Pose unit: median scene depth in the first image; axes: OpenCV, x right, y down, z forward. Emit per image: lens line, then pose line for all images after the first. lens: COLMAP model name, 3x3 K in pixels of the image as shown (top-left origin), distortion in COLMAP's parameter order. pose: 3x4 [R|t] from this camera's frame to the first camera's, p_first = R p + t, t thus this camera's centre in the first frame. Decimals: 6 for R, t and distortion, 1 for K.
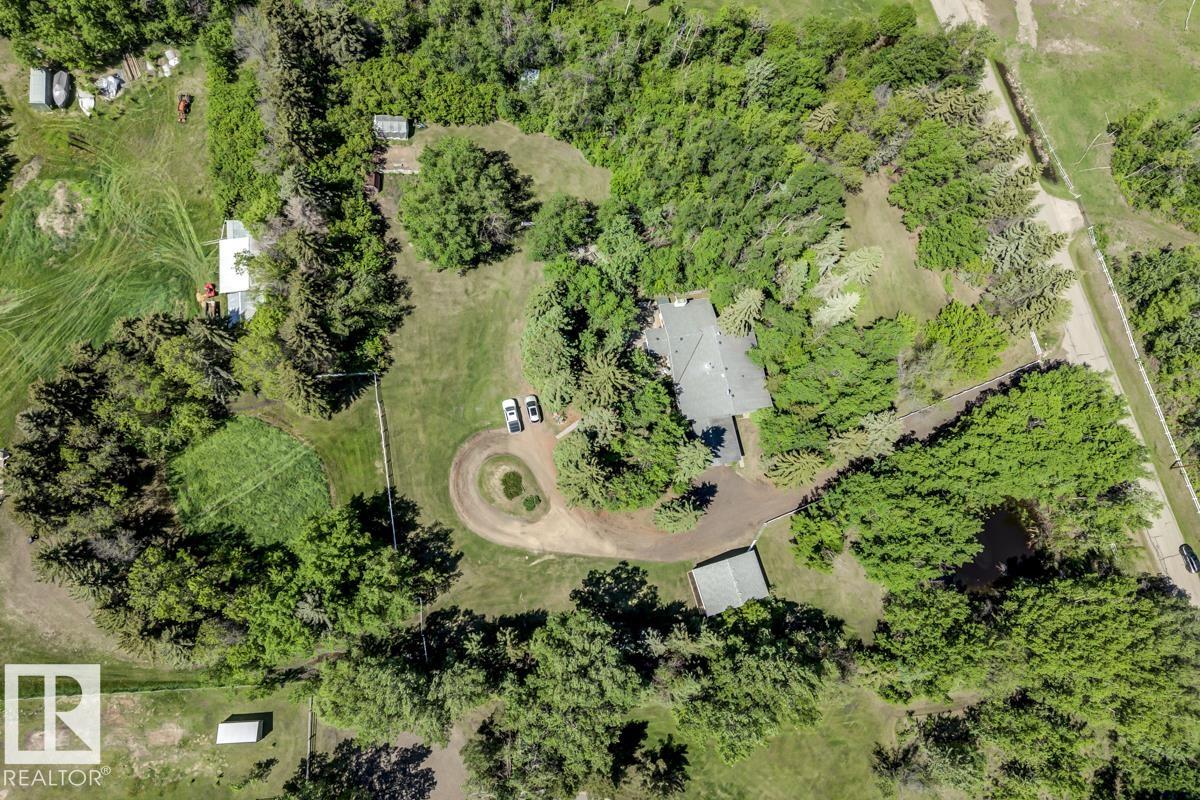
lens RADIAL K [[791.2, 0, 600.0], [0, 791.2, 400.0], [0, 0, 1]] dist [0.012865, -0.011564]
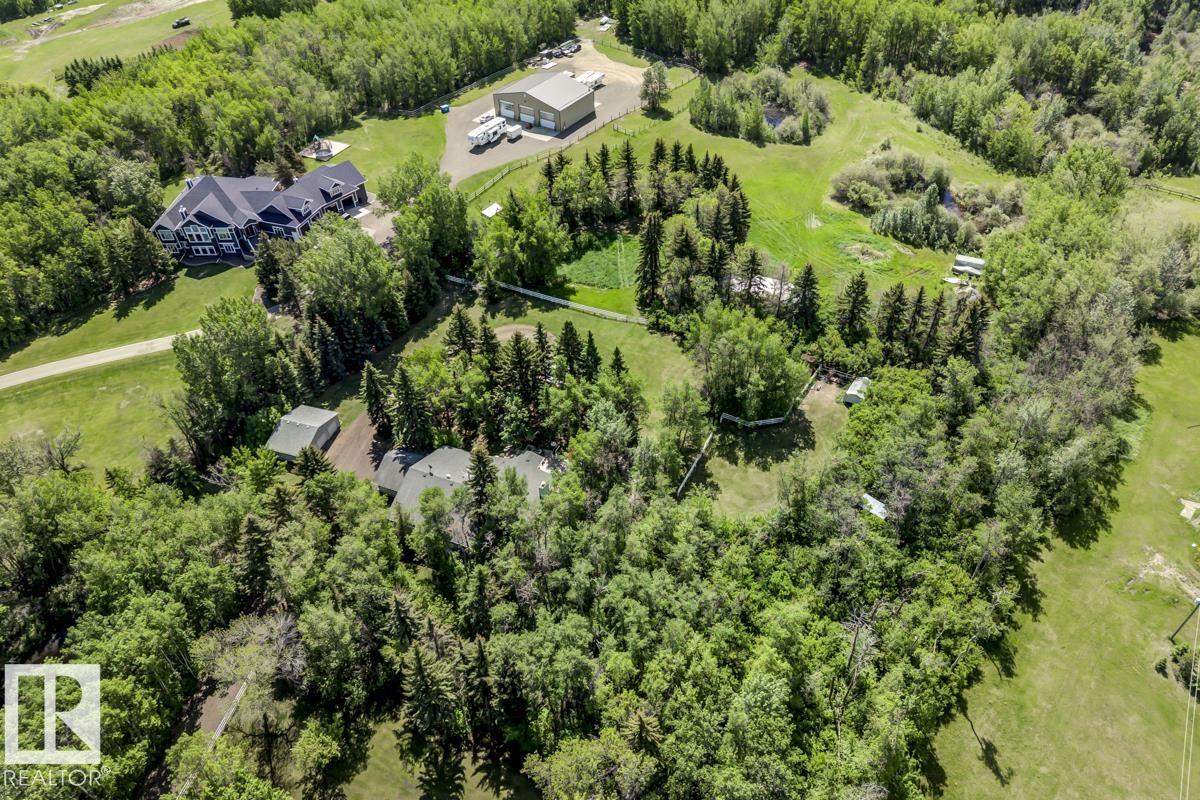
lens RADIAL K [[791.2, 0, 600.0], [0, 791.2, 400.0], [0, 0, 1]] dist [0.012865, -0.011564]
pose [[-0.571232, 0.437028, -0.694766, 0.665025], [-0.810811, -0.168873, 0.560417, -0.675271], [0.127590, 0.883453, 0.450813, 0.536648]]
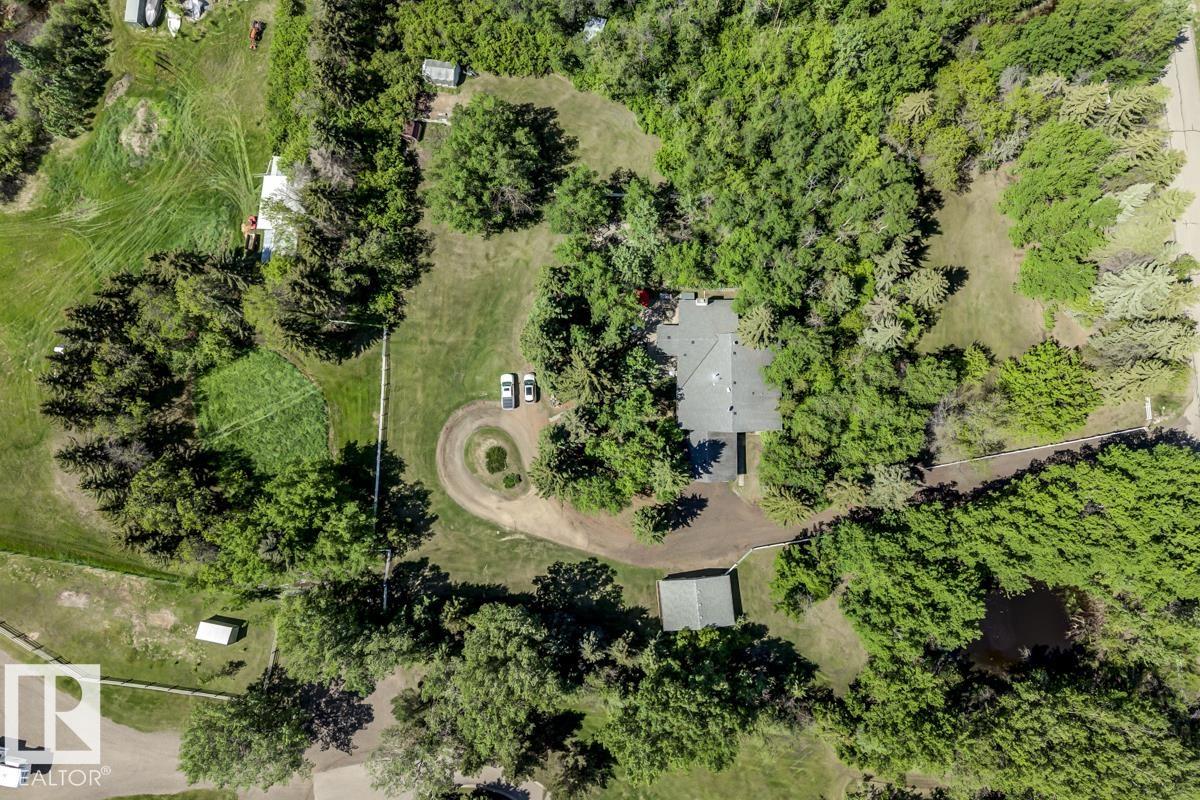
lens RADIAL K [[791.2, 0, 600.0], [0, 791.2, 400.0], [0, 0, 1]] dist [0.012865, -0.011564]
pose [[0.956981, 0.186534, -0.222246, 0.222793], [-0.154324, 0.975860, 0.154539, -0.141121], [0.245707, -0.113593, 0.962665, 0.074884]]
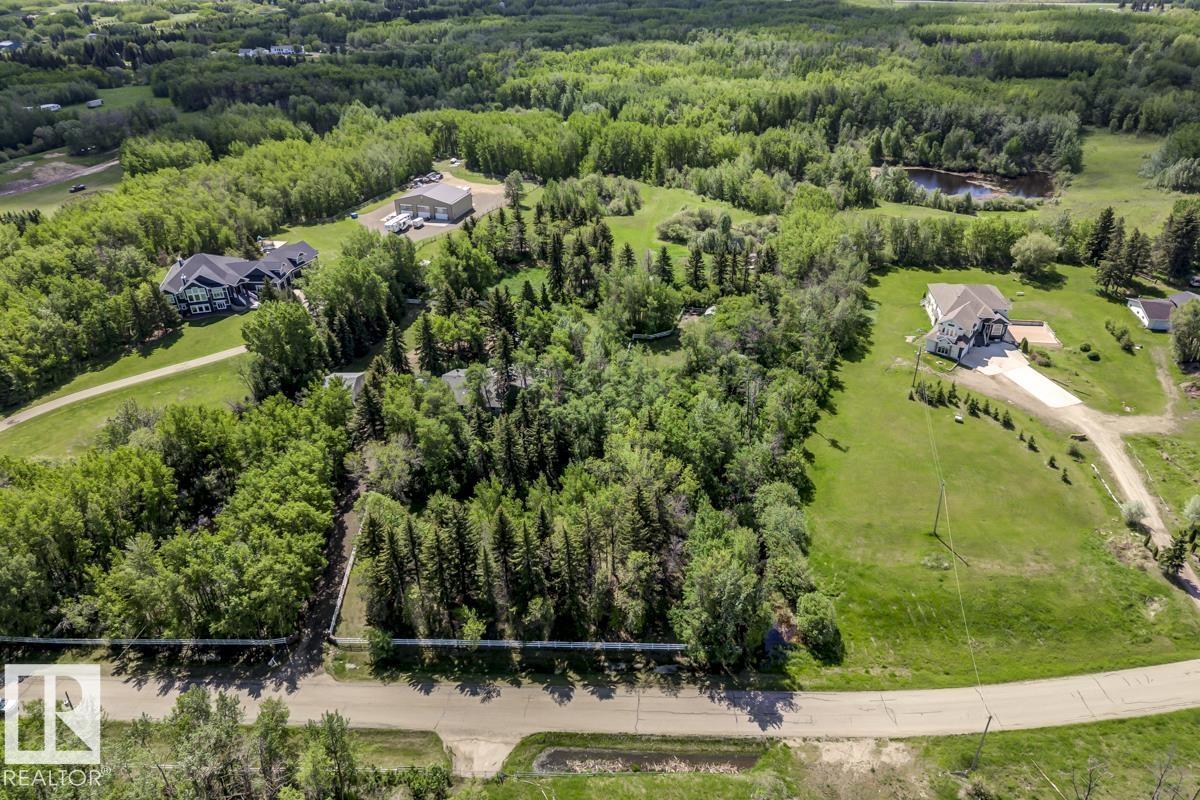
lens RADIAL K [[791.2, 0, 600.0], [0, 791.2, 400.0], [0, 0, 1]] dist [0.012865, -0.011564]
pose [[-0.323374, 0.334142, -0.885313, 1.319450], [-0.926843, 0.076764, 0.367517, -0.736044], [0.190763, 0.939391, 0.284874, 0.703969]]
